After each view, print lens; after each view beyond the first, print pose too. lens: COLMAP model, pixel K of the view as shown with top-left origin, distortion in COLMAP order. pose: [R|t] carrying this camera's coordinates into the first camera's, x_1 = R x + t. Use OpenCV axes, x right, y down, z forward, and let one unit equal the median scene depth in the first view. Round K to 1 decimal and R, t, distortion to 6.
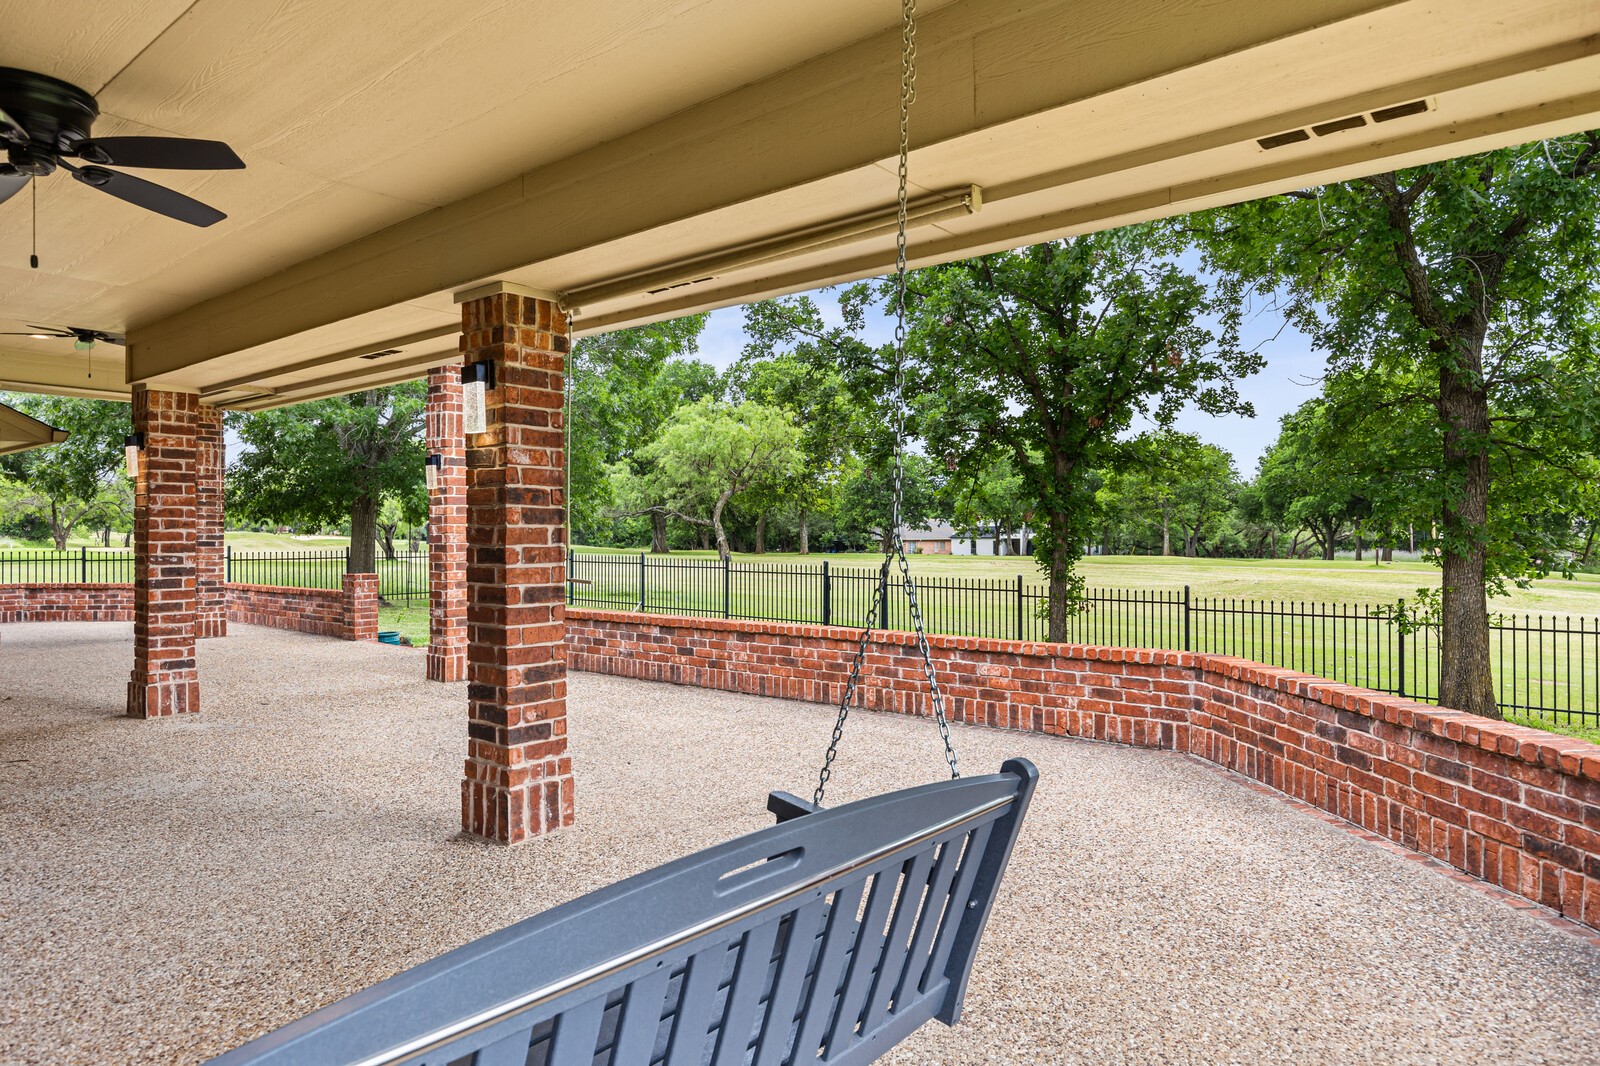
lens RADIAL K [[967.7, 0, 798.1], [0, 967.7, 530.9], [0, 0, 1]] dist [-0.009580, -0.001847]
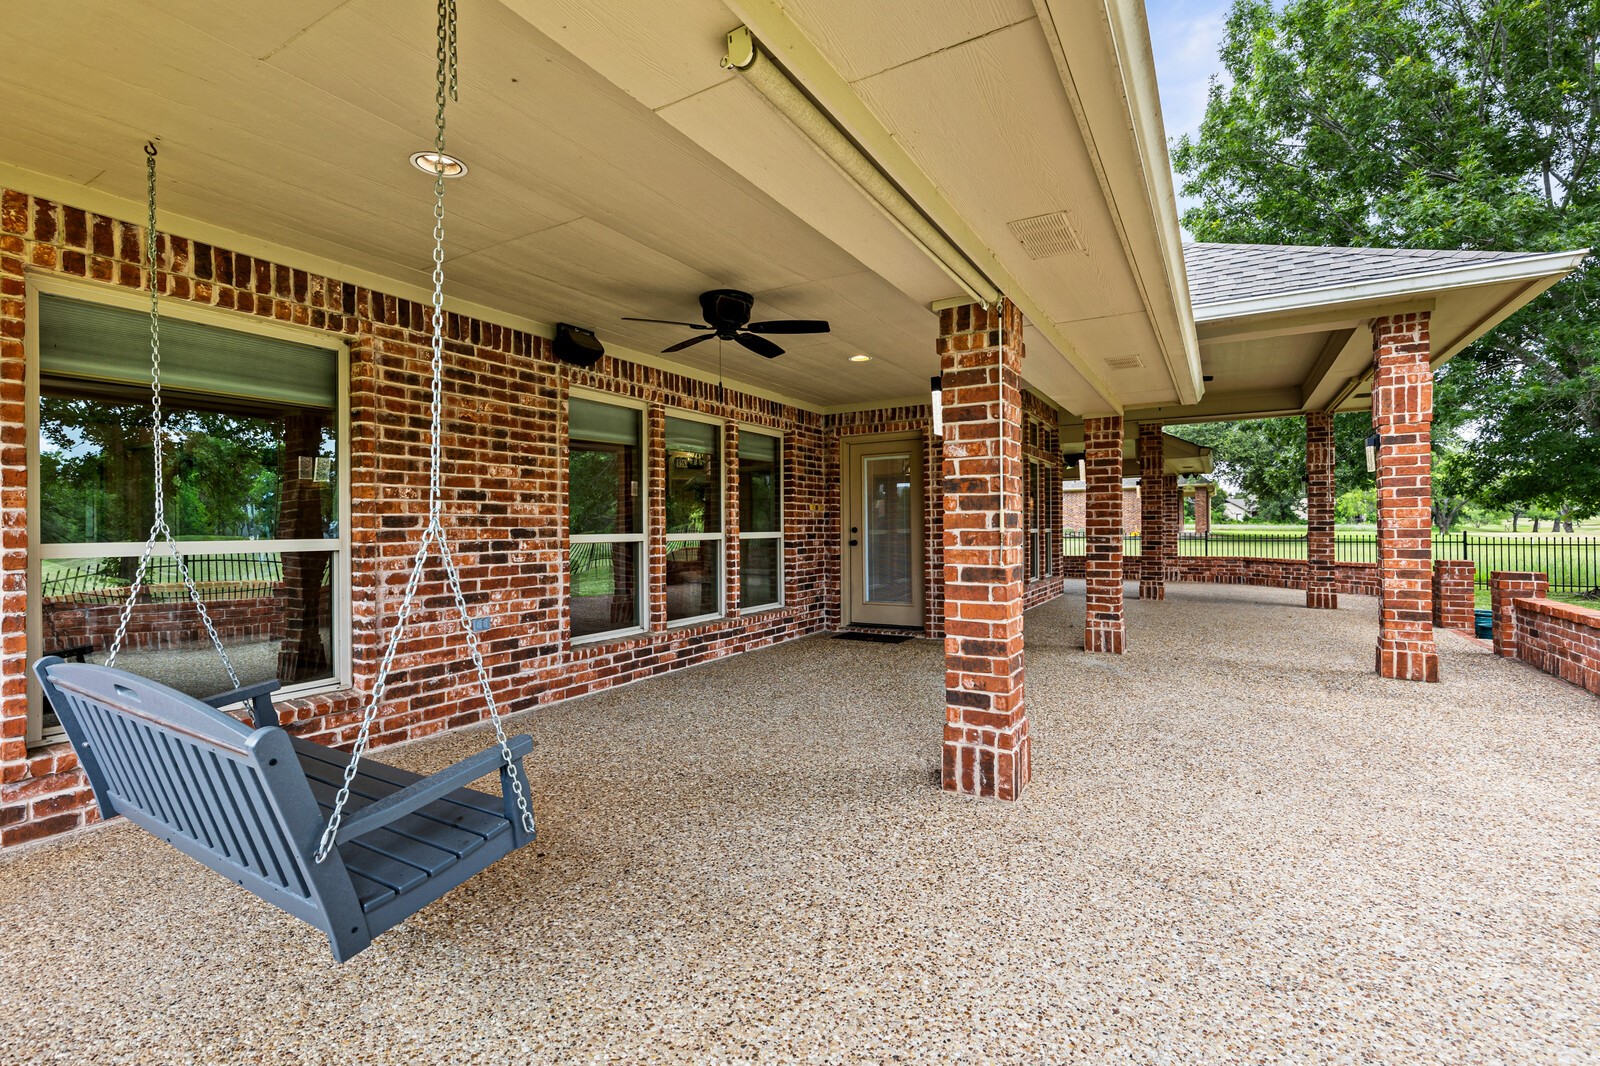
lens RADIAL K [[727.1, 0, 795.5], [0, 727.1, 523.7], [0, 0, 1]] dist [-0.001926, -0.000977]
pose [[0.128589, -0.003576, -0.991691, 0.327389], [0.009587, 0.999951, -0.002363, 0.005299], [0.991652, -0.009203, 0.128617, 0.437317]]
